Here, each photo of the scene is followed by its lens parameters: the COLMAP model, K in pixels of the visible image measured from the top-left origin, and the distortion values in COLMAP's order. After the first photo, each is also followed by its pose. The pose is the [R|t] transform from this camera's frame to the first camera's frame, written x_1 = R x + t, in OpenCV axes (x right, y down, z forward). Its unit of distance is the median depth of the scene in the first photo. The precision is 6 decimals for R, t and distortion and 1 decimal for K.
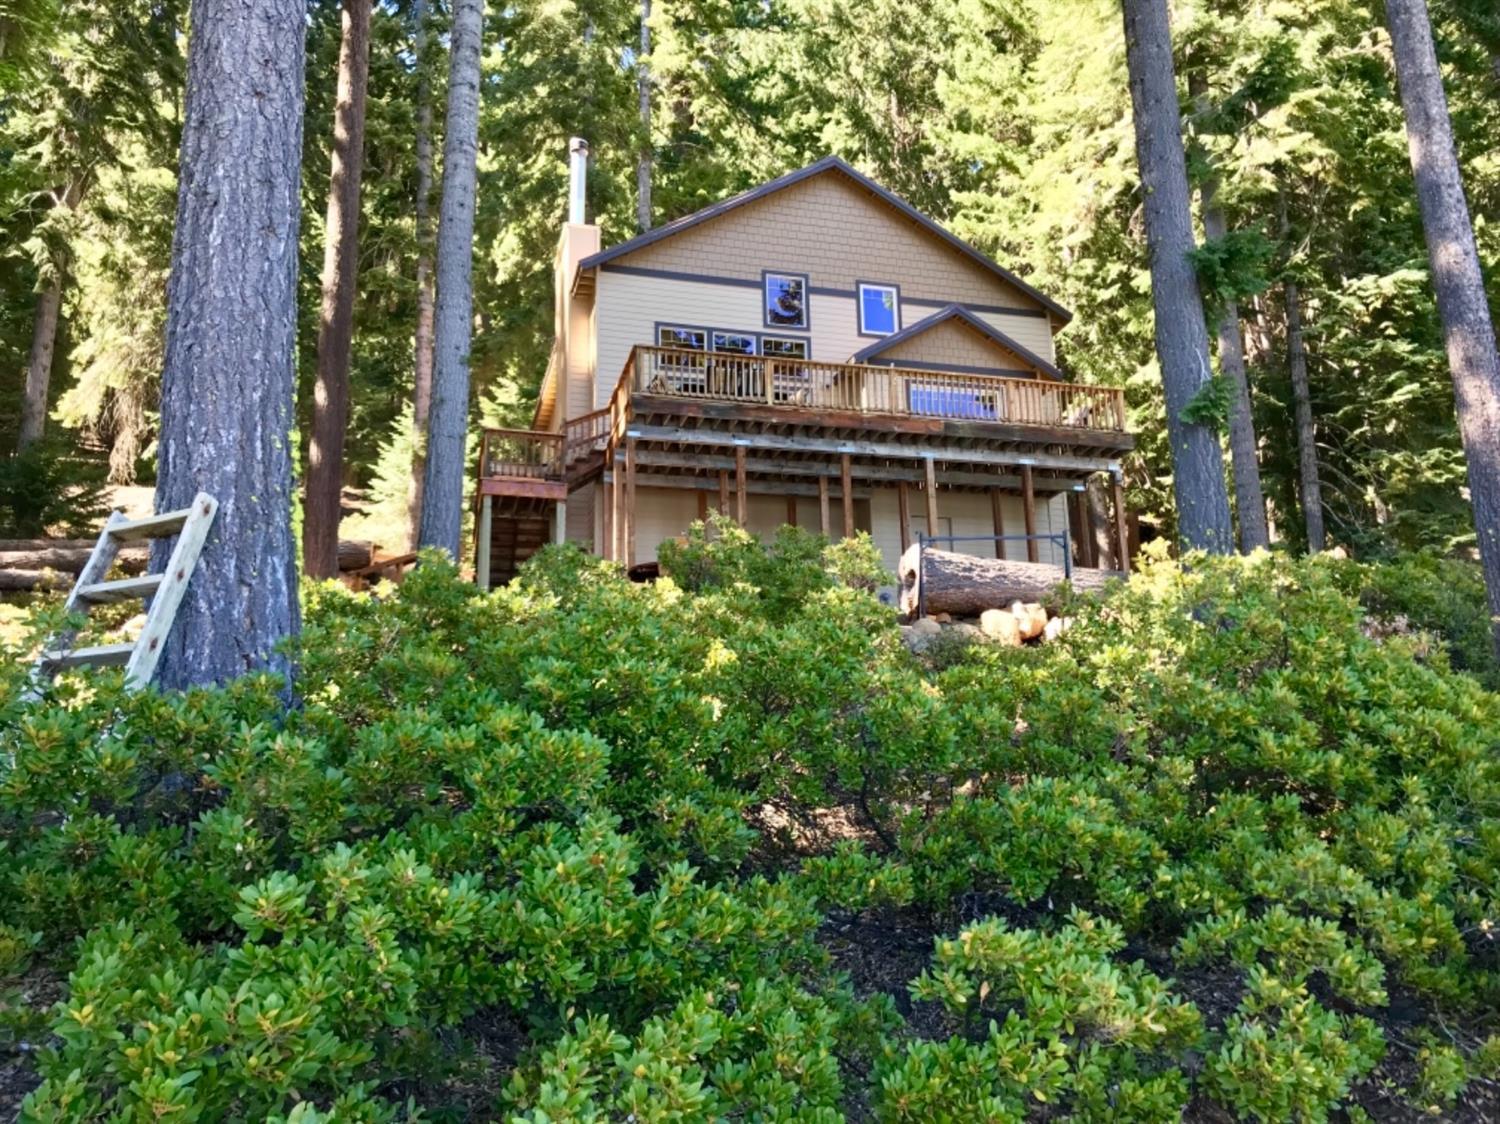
lens RADIAL K [[1227.6, 0, 750.0], [0, 1227.6, 562.0], [0, 0, 1]] dist [0.141606, -0.690920]
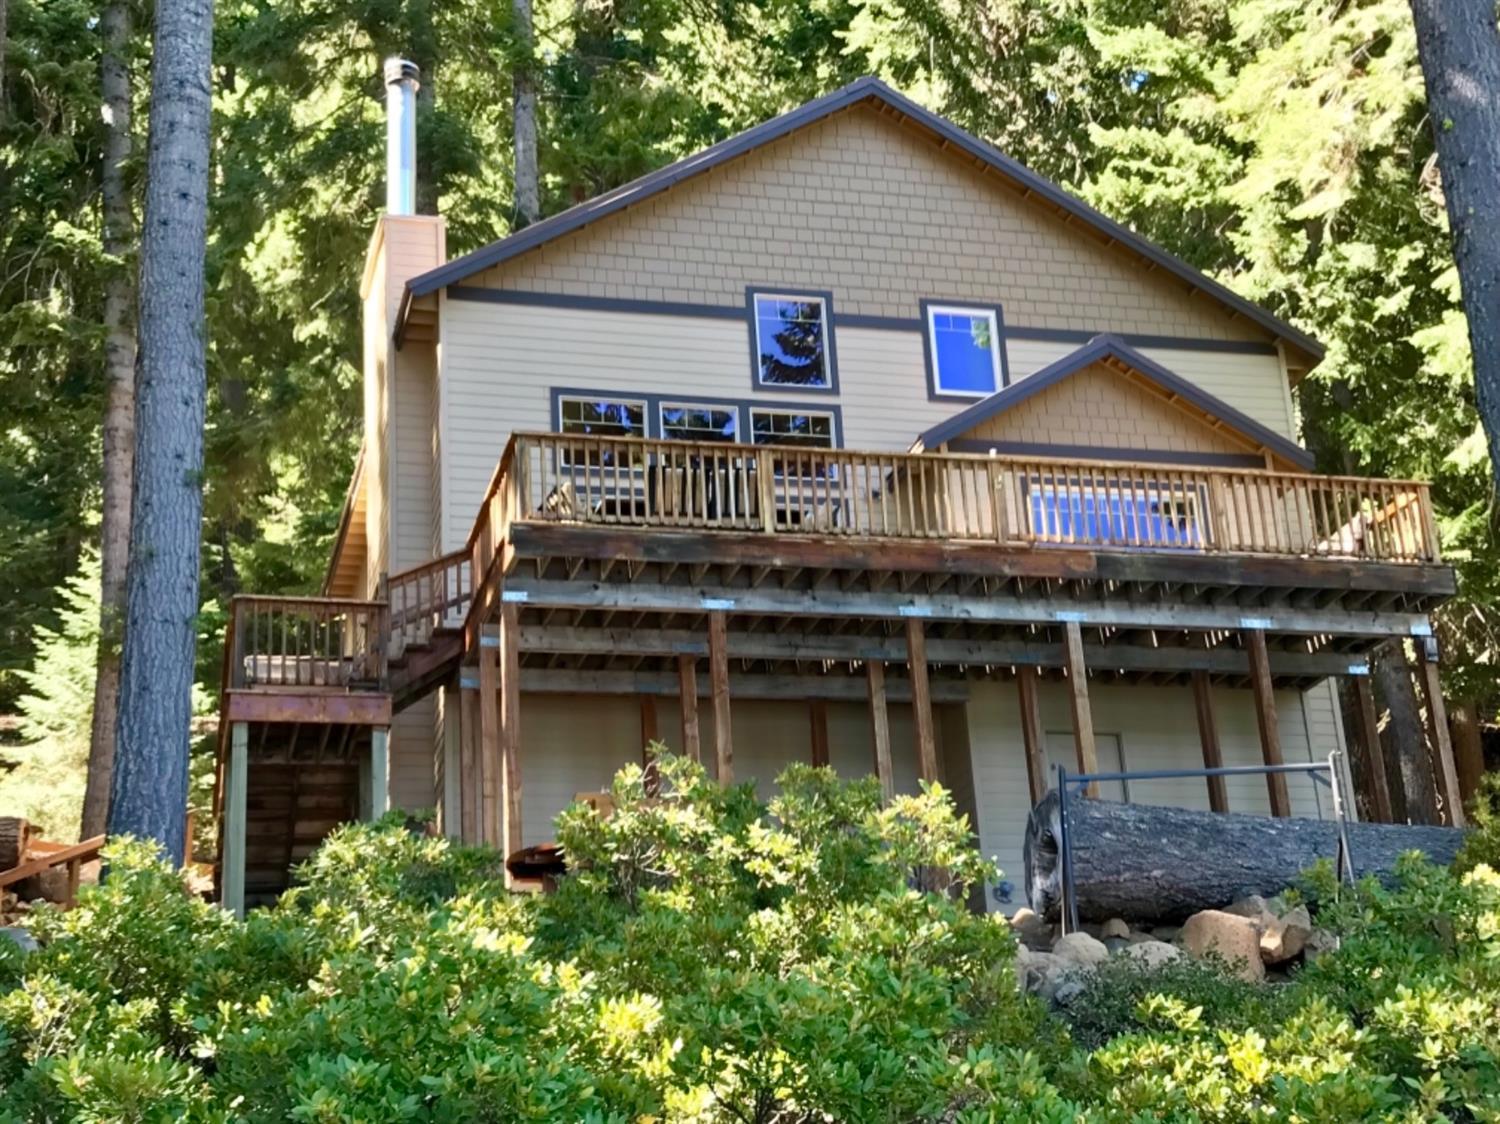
lens RADIAL K [[2328.0, 0, 750.0], [0, 2328.0, 562.0], [0, 0, 1]] dist [0.273184, -1.721516]
pose [[0.999352, -0.035724, 0.004496, 0.002805], [0.036002, 0.993166, -0.111022, -0.002756], [-0.000499, 0.111111, 0.993808, -0.005136]]
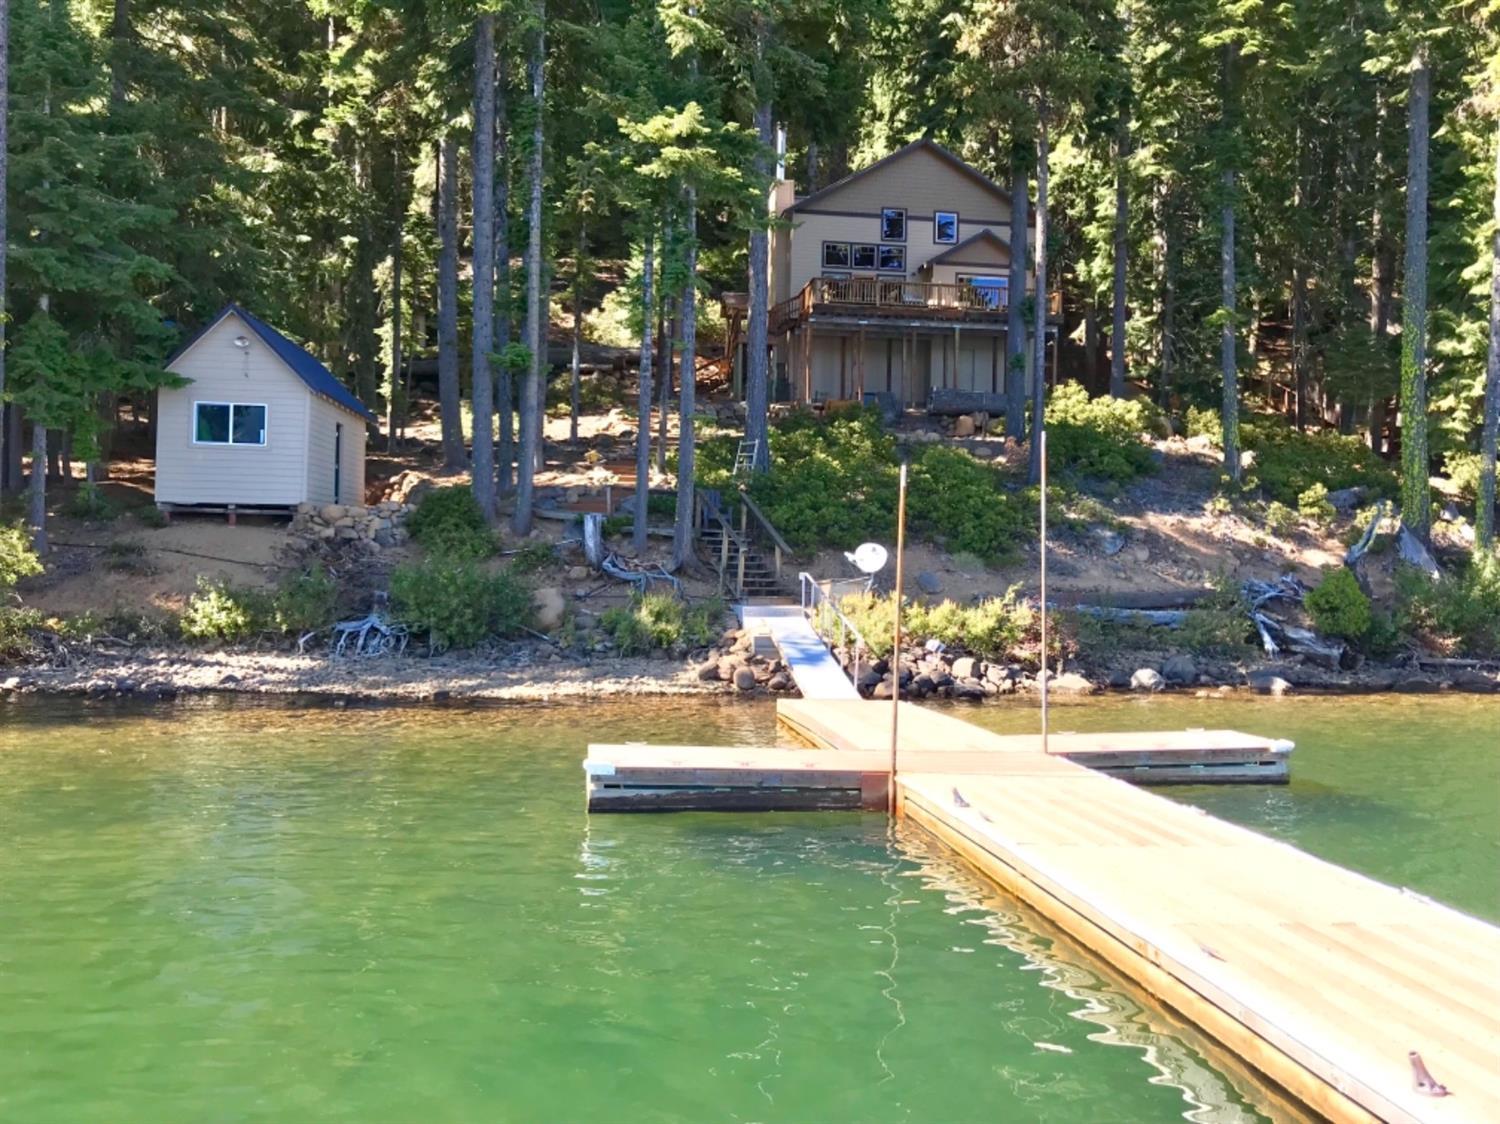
lens RADIAL K [[1227.6, 0, 750.0], [0, 1227.6, 562.0], [0, 0, 1]] dist [0.141606, -0.690920]
pose [[0.991920, 0.035187, -0.121886, 0.060471], [-0.004214, 0.969374, 0.245553, -0.182052], [0.126793, -0.243055, 0.961690, -0.950145]]
